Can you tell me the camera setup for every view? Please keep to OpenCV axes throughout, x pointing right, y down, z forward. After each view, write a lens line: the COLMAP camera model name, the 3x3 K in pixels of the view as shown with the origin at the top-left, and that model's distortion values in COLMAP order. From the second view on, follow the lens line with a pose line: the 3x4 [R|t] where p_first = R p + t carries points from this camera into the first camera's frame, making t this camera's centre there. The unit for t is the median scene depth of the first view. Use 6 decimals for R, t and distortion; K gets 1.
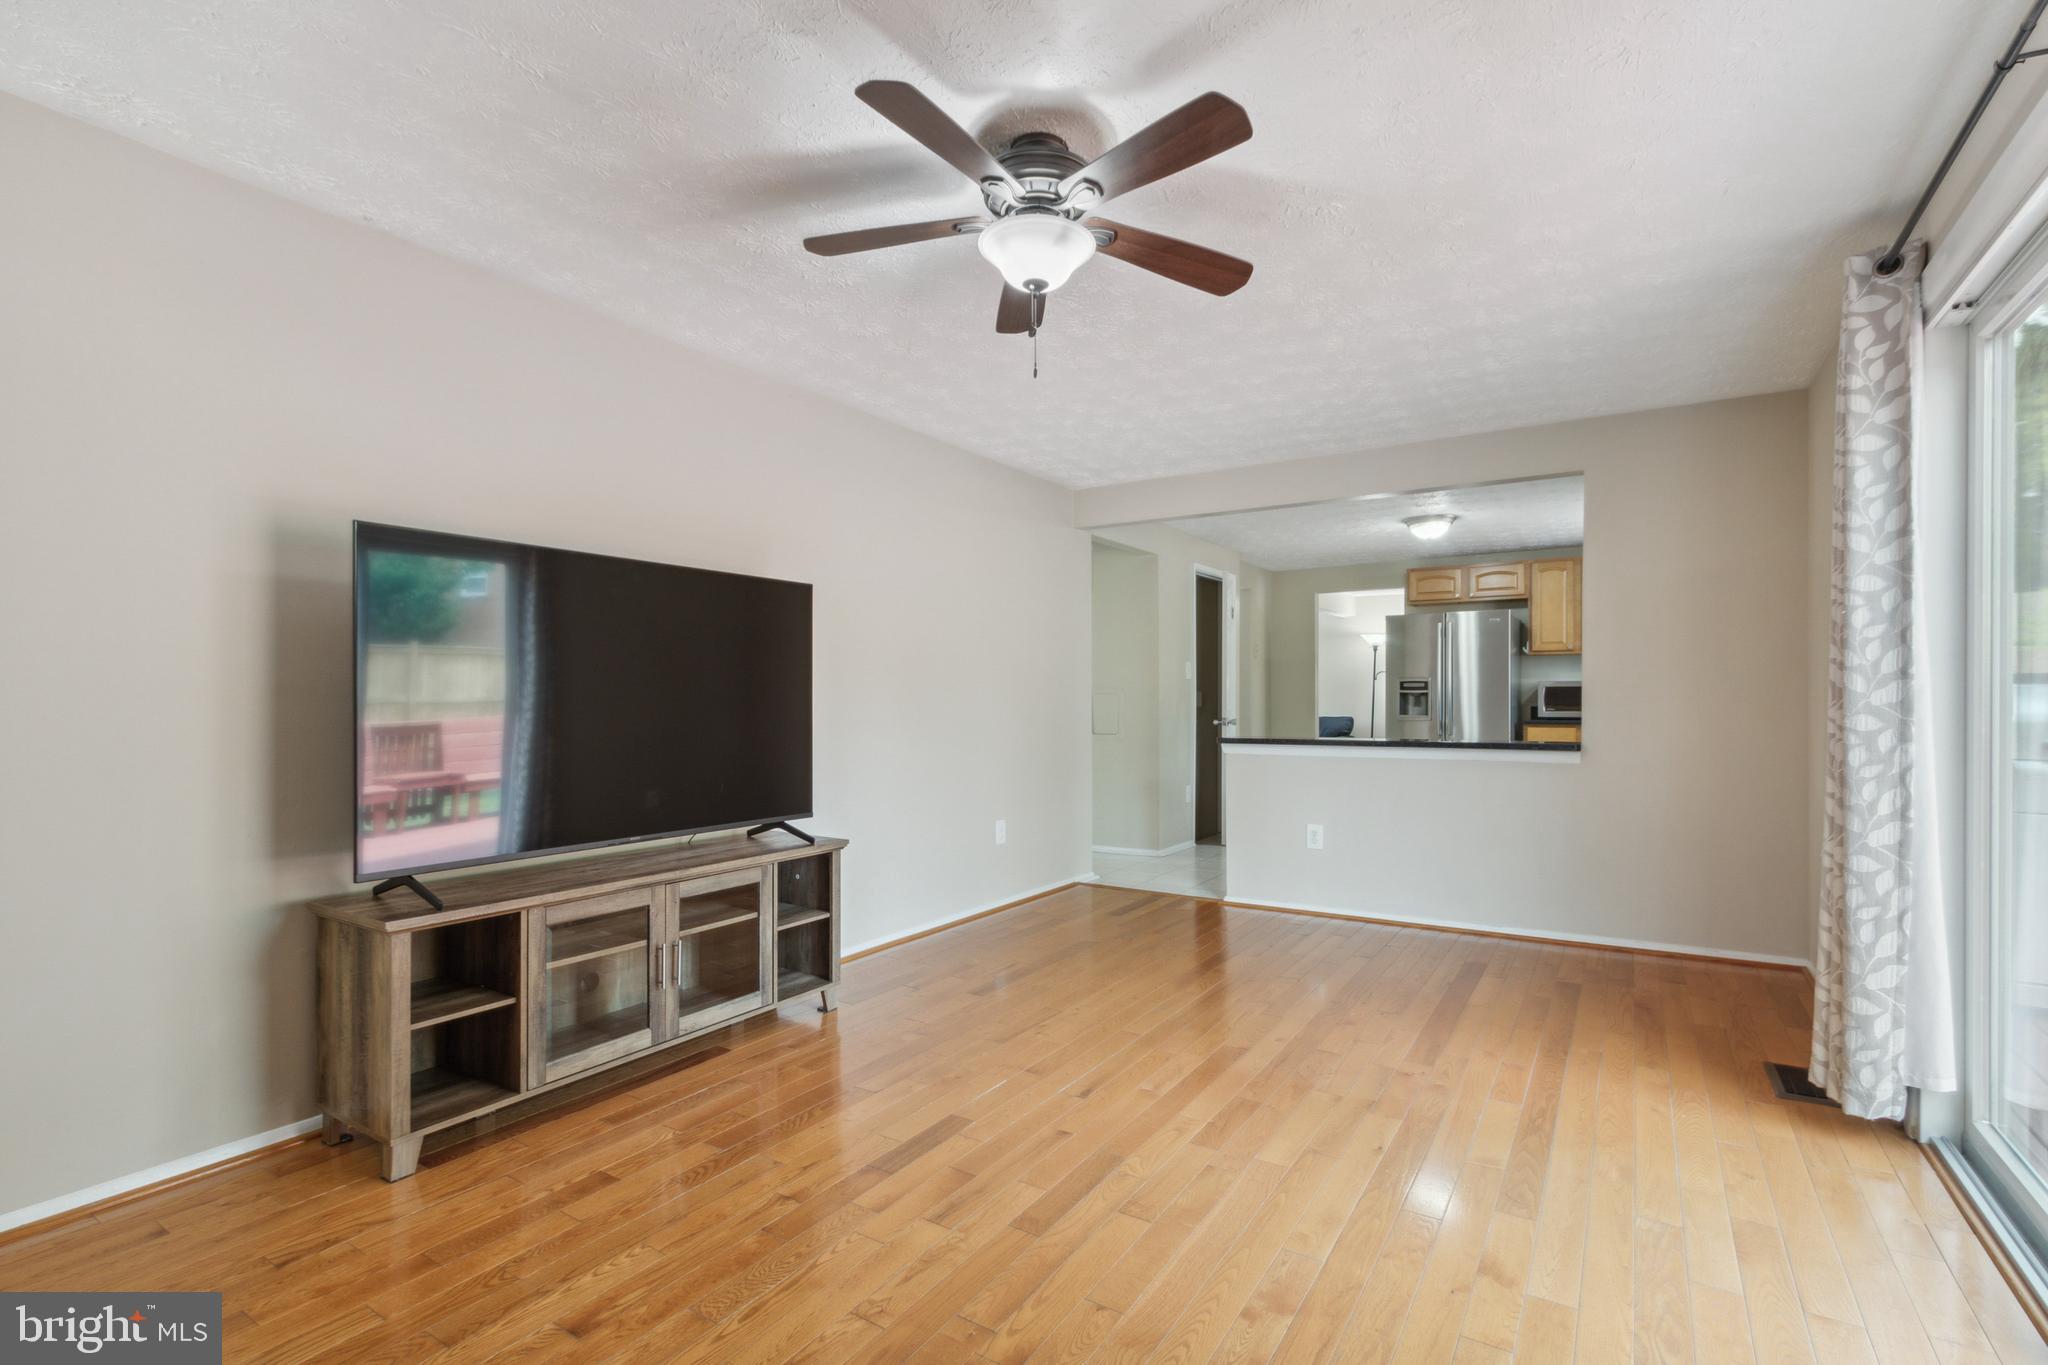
lens RADIAL K [[959.4, 0, 1026.0], [0, 959.4, 697.5], [0, 0, 1]] dist [0.004214, 0.000592]
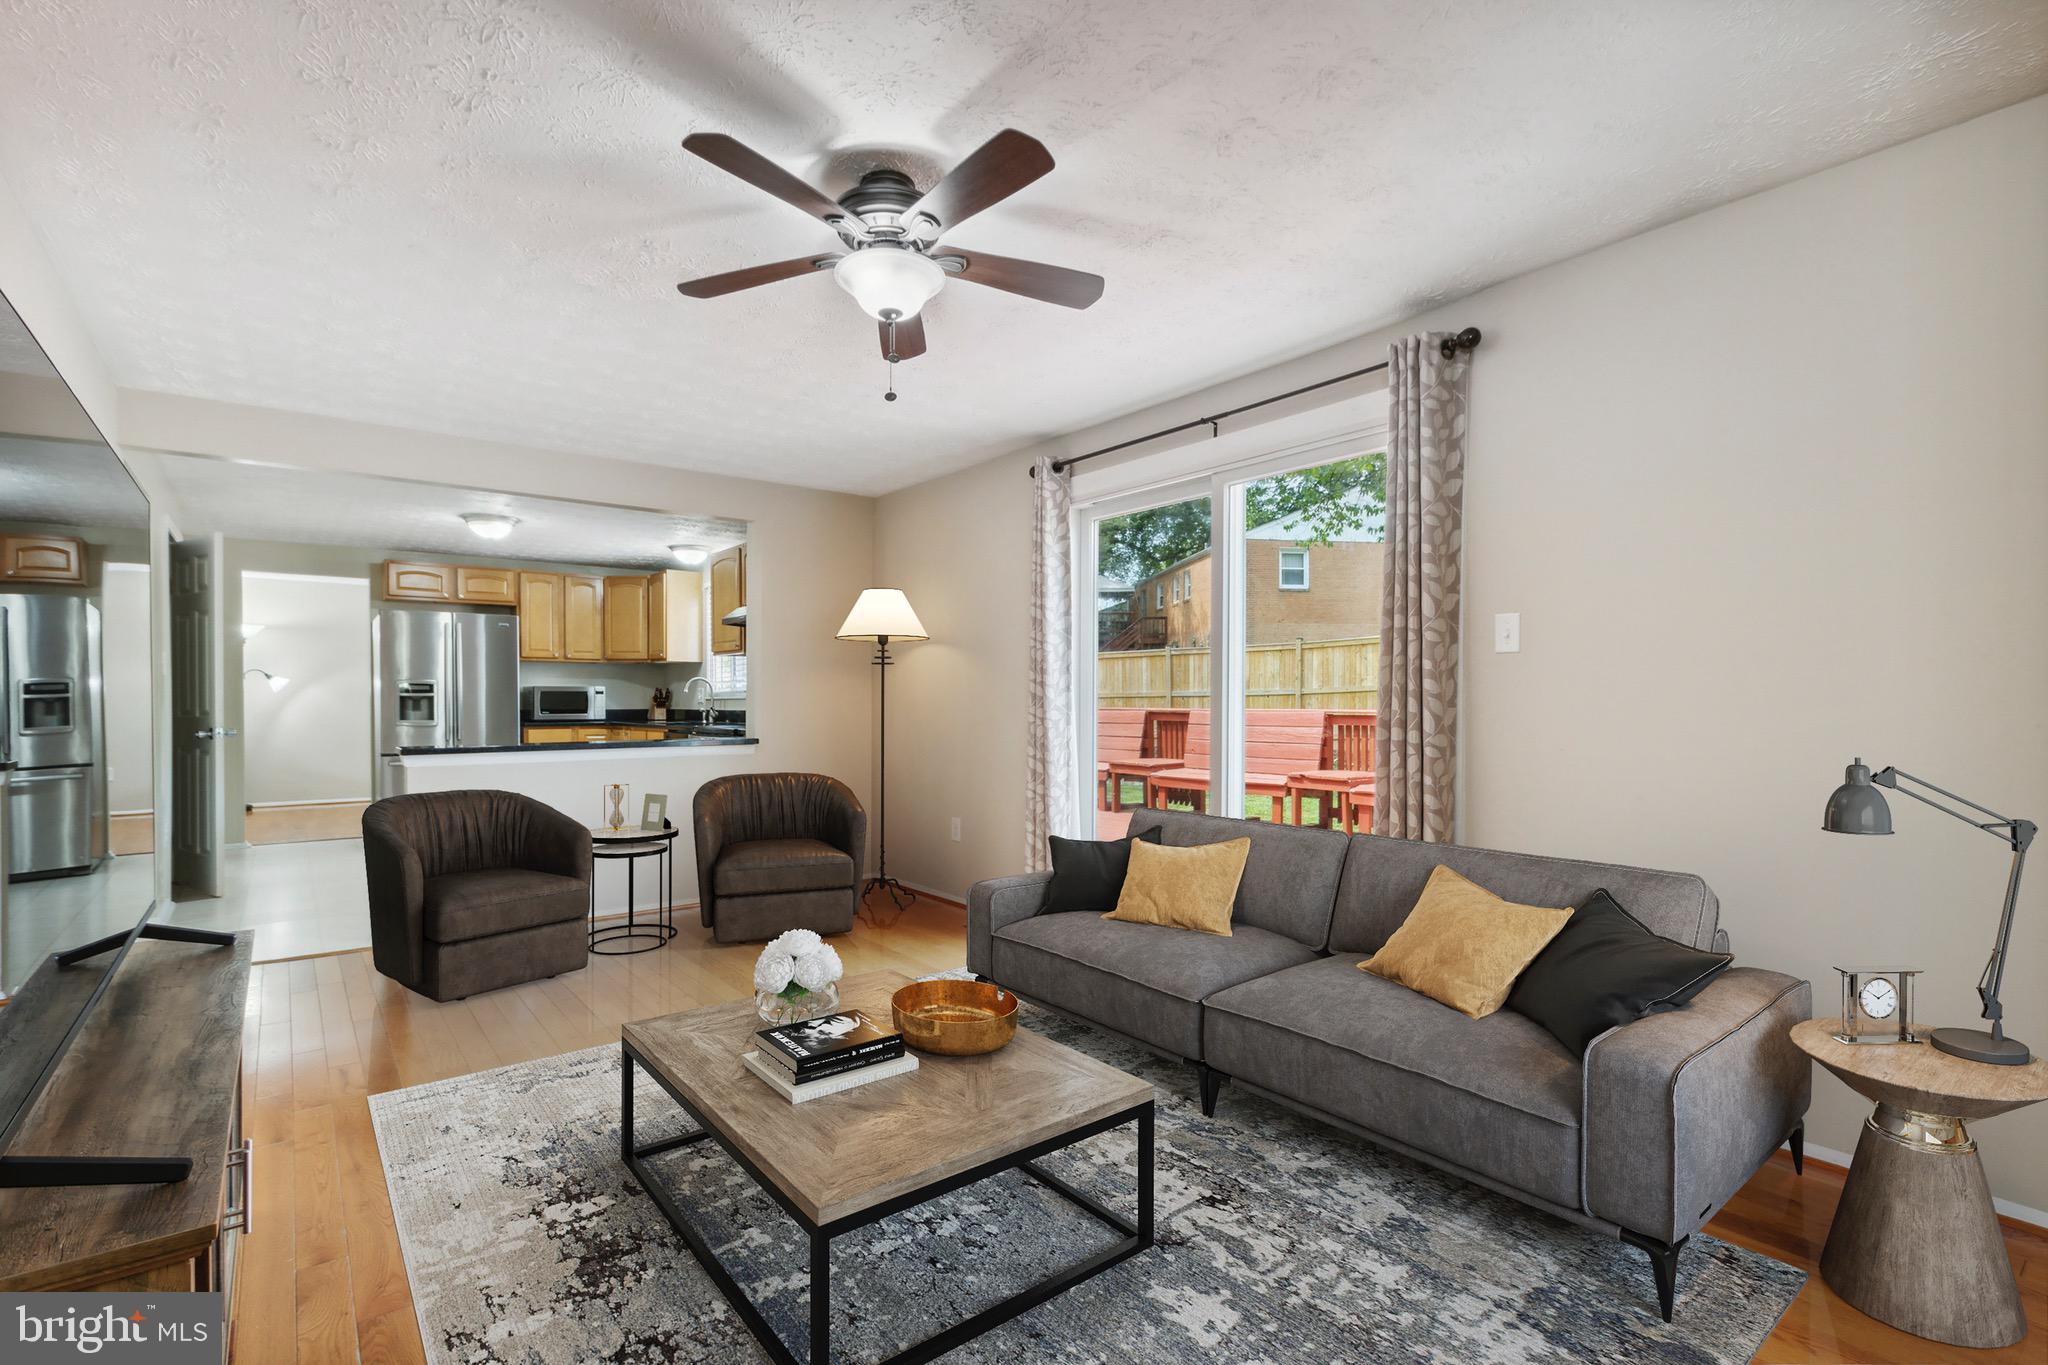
lens RADIAL K [[959.4, 0, 1023.3], [0, 959.4, 708.8], [0, 0, 1]] dist [0.004214, 0.000592]
pose [[0.345798, -0.003933, 0.938301, -0.295028], [-0.001547, 0.999987, 0.004761, 0.002002], [-0.938308, -0.003098, 0.345788, 0.145040]]
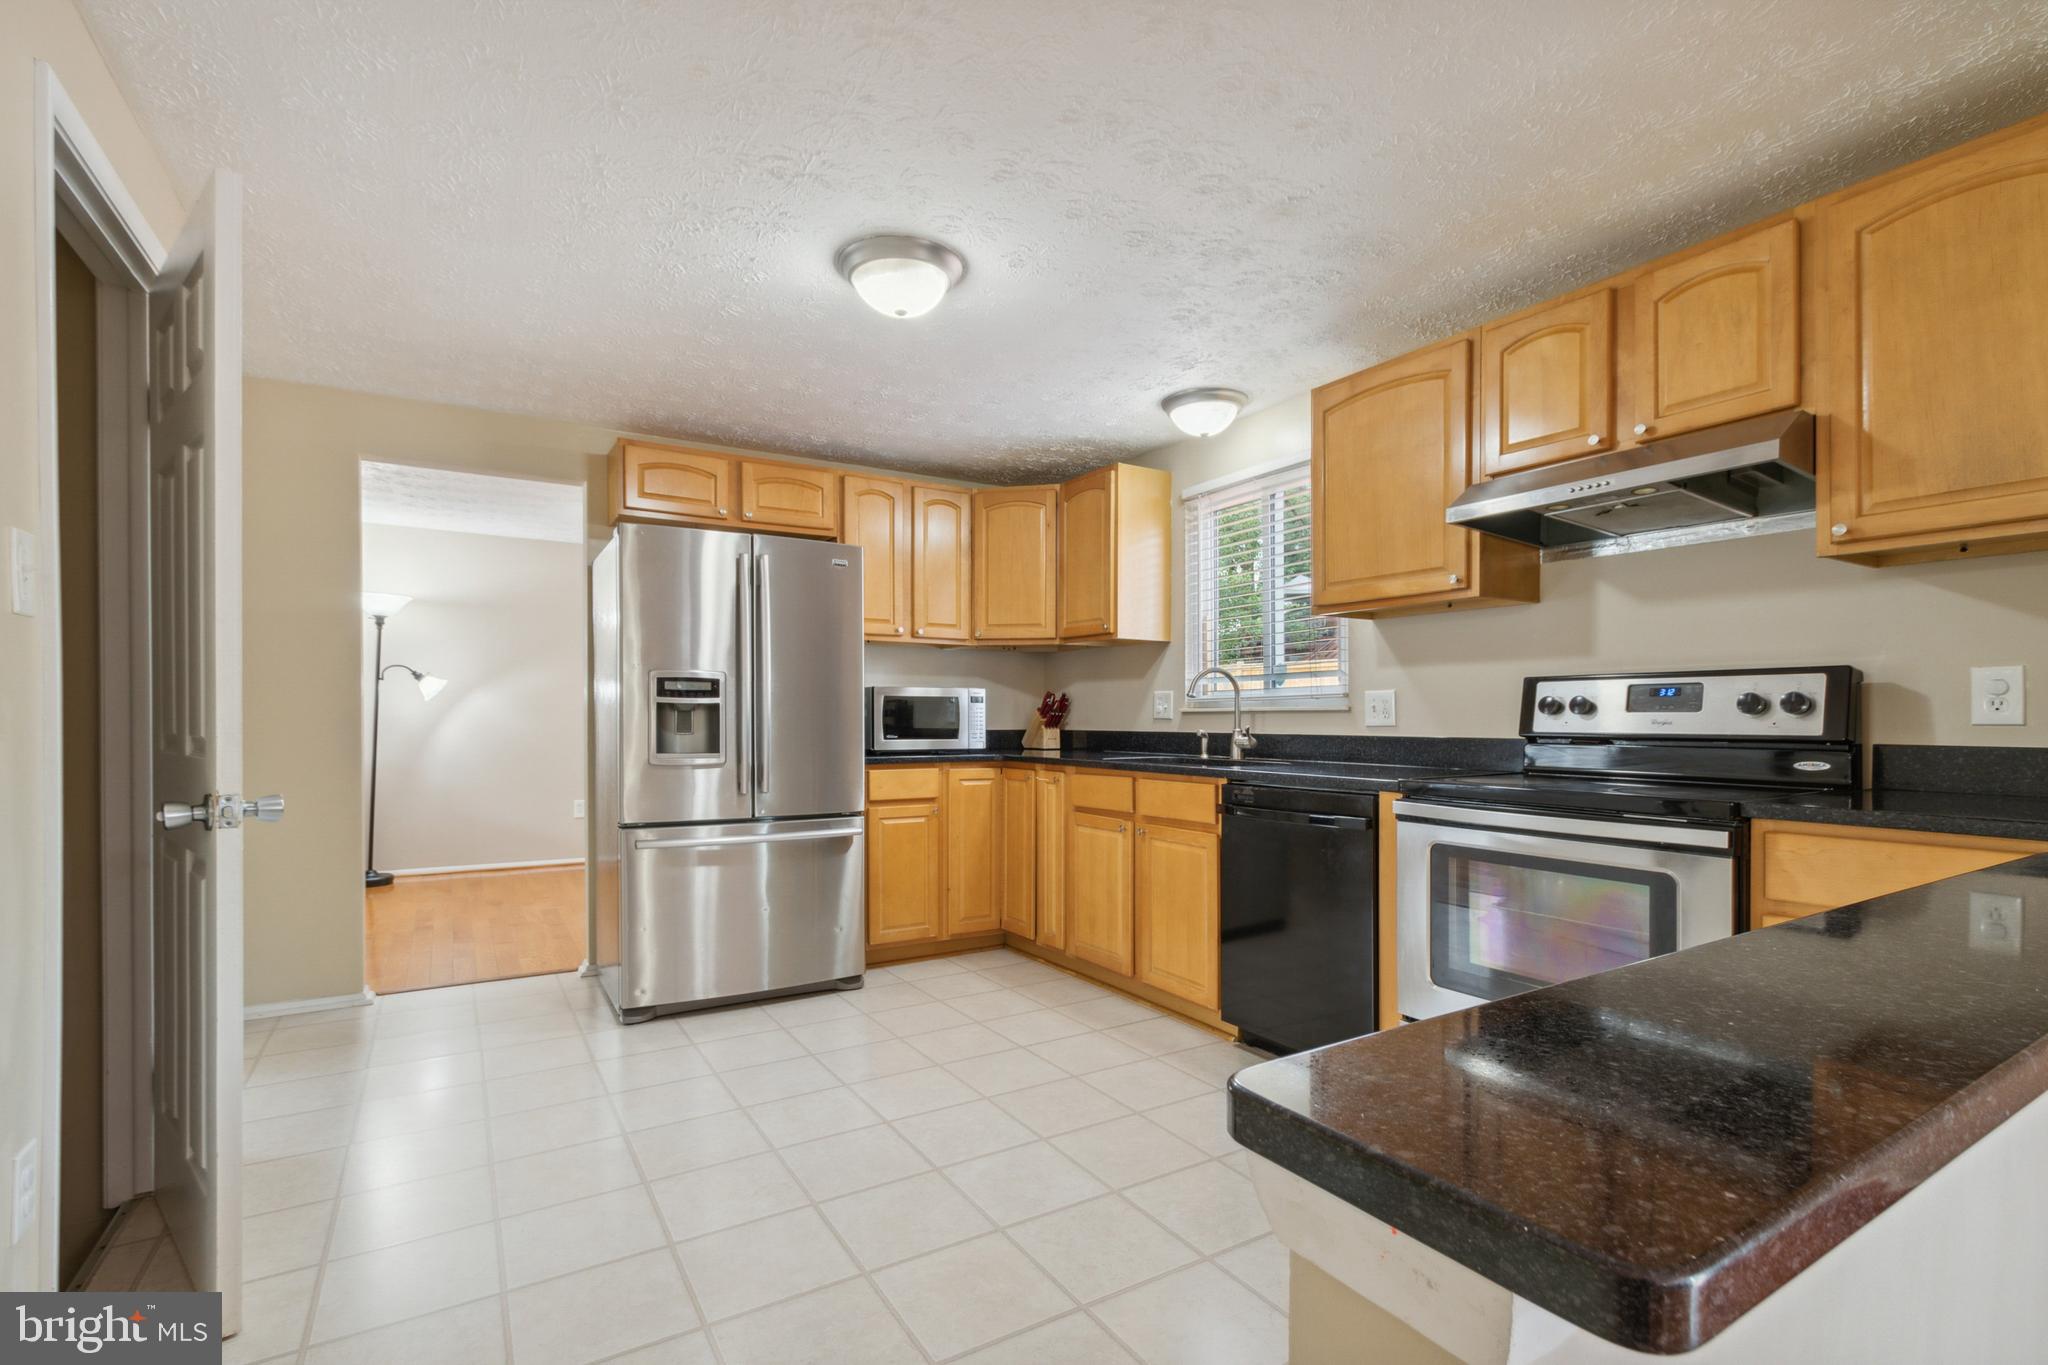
lens RADIAL K [[959.4, 0, 1033.3], [0, 959.4, 718.8], [0, 0, 1]] dist [0.004214, 0.000592]
pose [[0.443647, 0.004440, 0.896191, 0.083526], [-0.005565, 0.999982, -0.002199, 0.002267], [-0.896184, -0.004011, 0.443664, 0.735723]]
